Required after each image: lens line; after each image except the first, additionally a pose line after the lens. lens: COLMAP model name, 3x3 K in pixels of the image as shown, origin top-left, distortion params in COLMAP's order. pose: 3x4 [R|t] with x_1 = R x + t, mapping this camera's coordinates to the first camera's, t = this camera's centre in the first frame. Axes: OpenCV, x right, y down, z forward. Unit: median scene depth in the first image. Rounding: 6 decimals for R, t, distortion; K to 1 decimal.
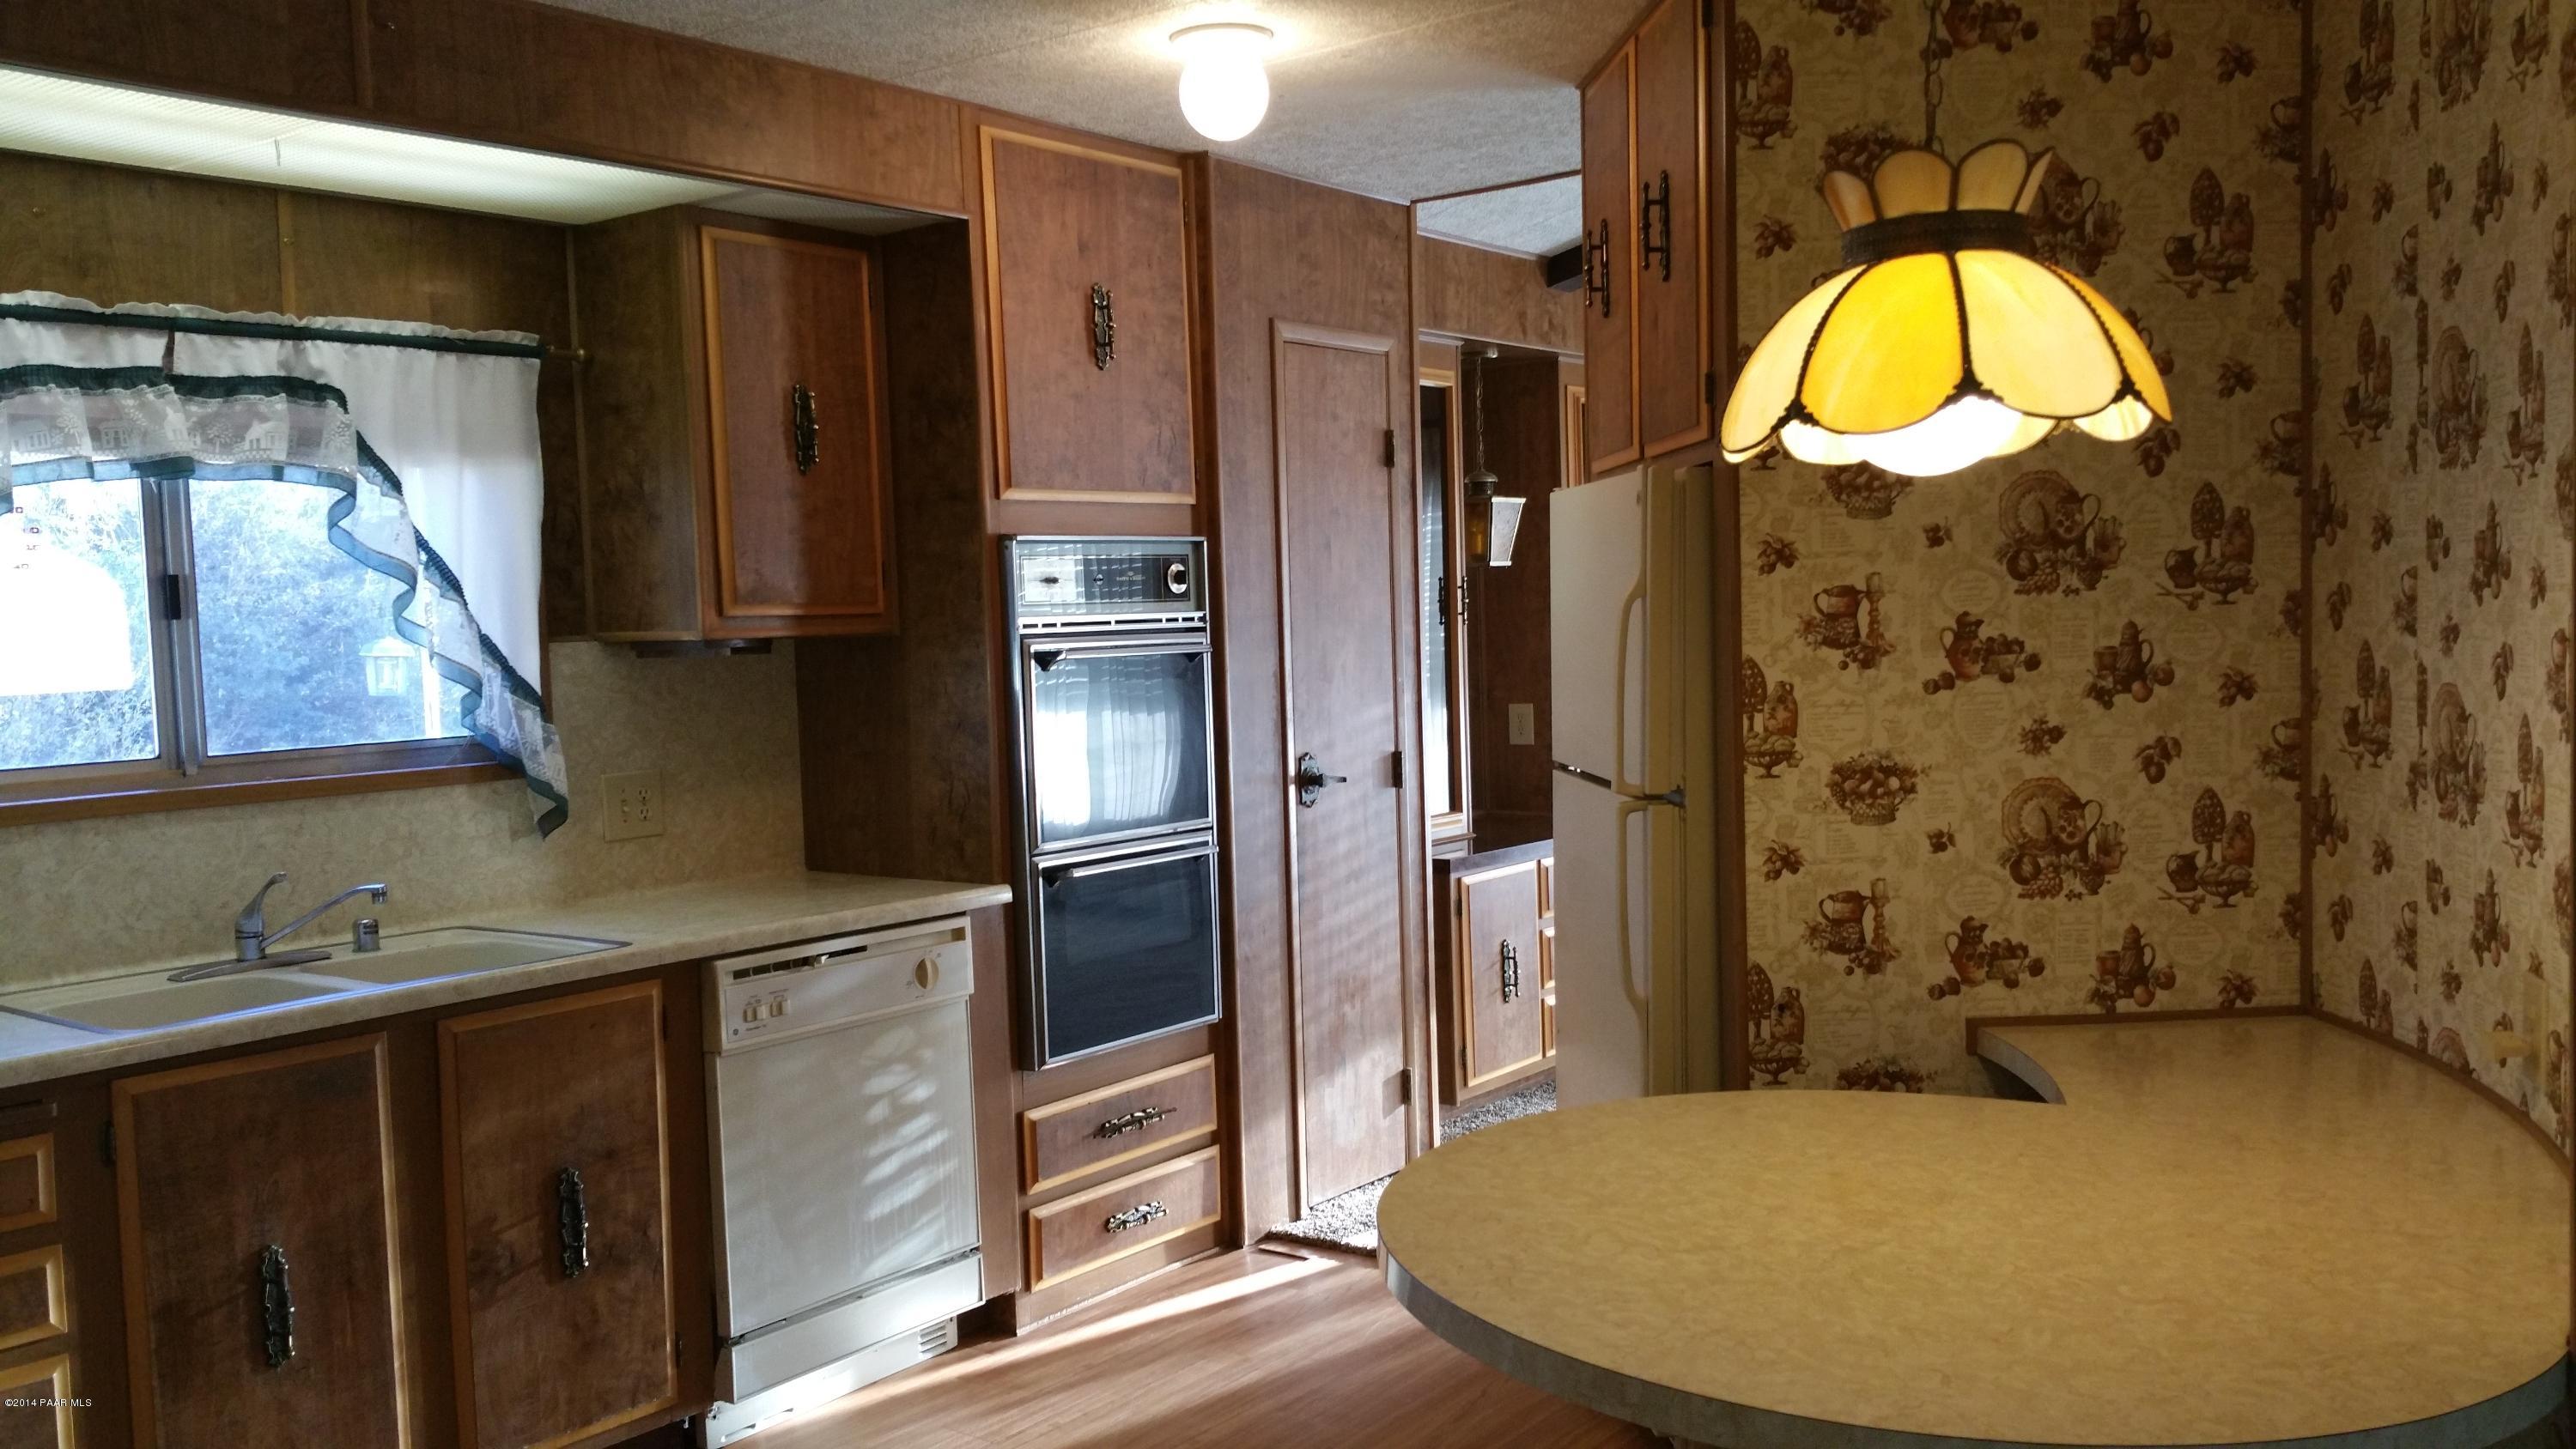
lens RADIAL K [[2096.6, 0, 1353.5], [0, 2096.6, 711.2], [0, 0, 1]] dist [0.060660, -0.106682]
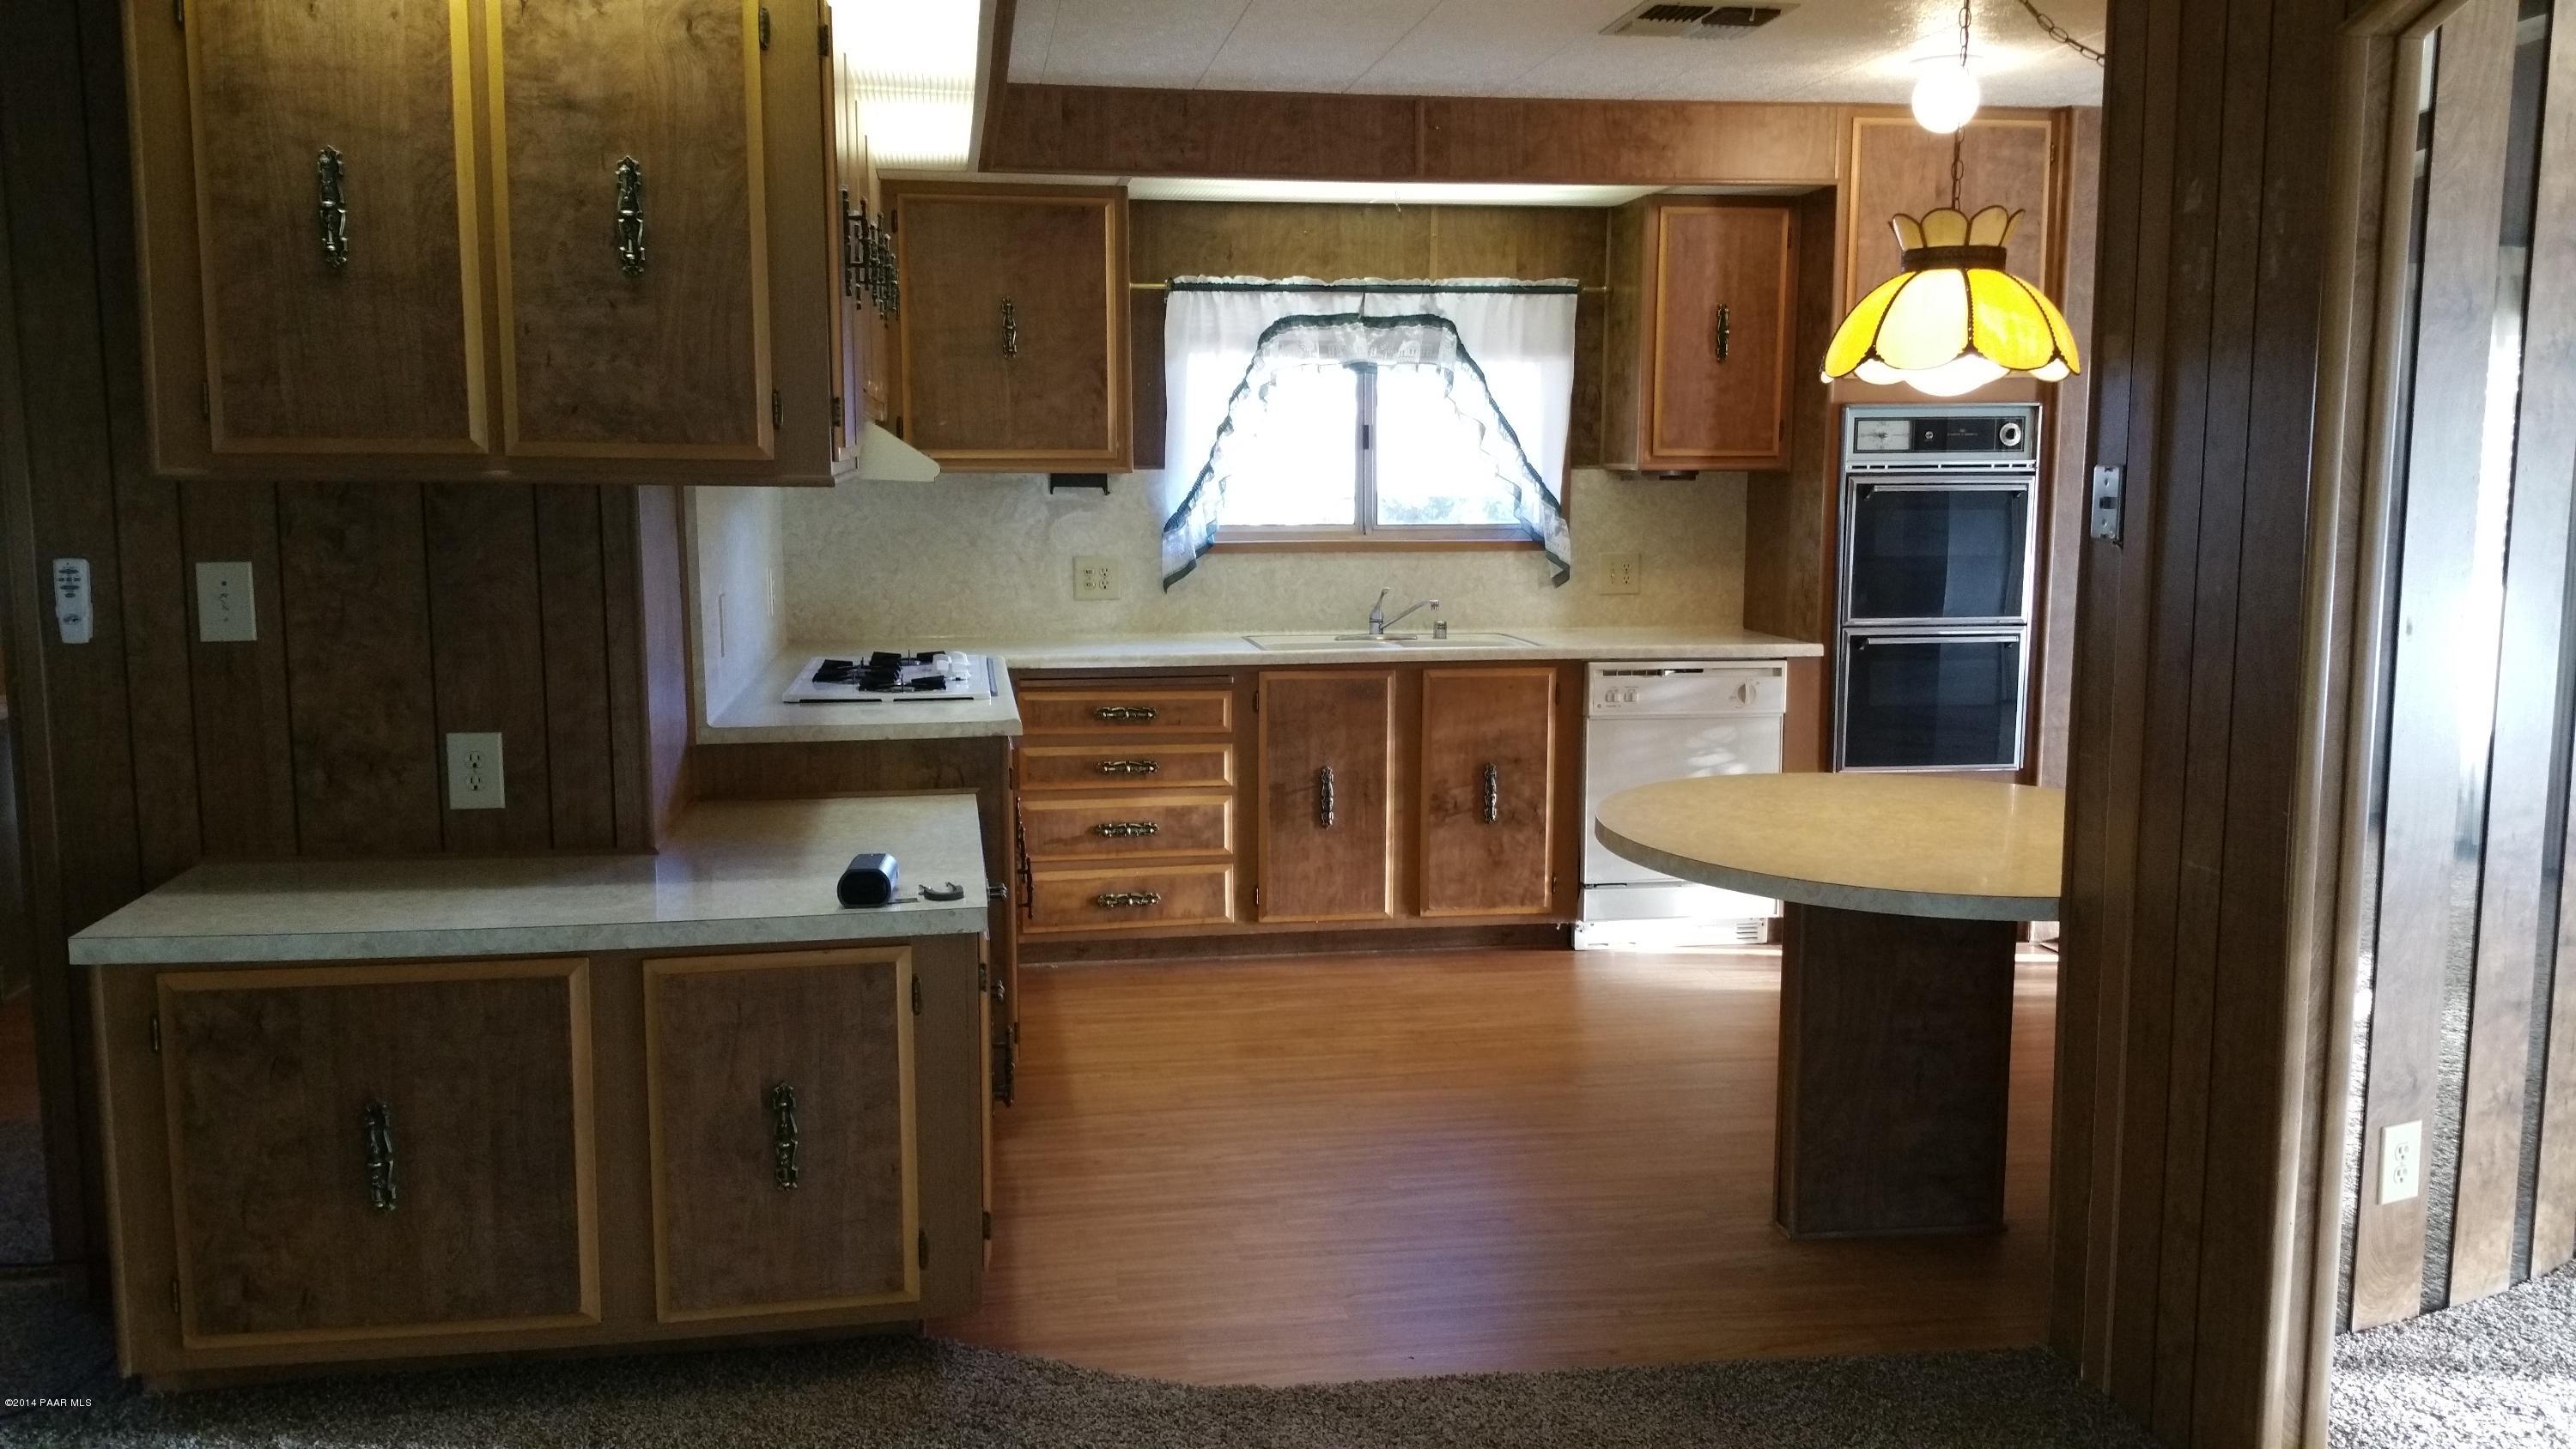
lens RADIAL K [[2096.6, 0, 1298.2], [0, 2096.6, 724.2], [0, 0, 1]] dist [0.060660, -0.106682]
pose [[0.724396, 0.119139, -0.679011, 0.671431], [-0.056531, 0.991902, 0.113730, -0.010327], [0.687062, -0.044001, 0.725265, -0.379905]]
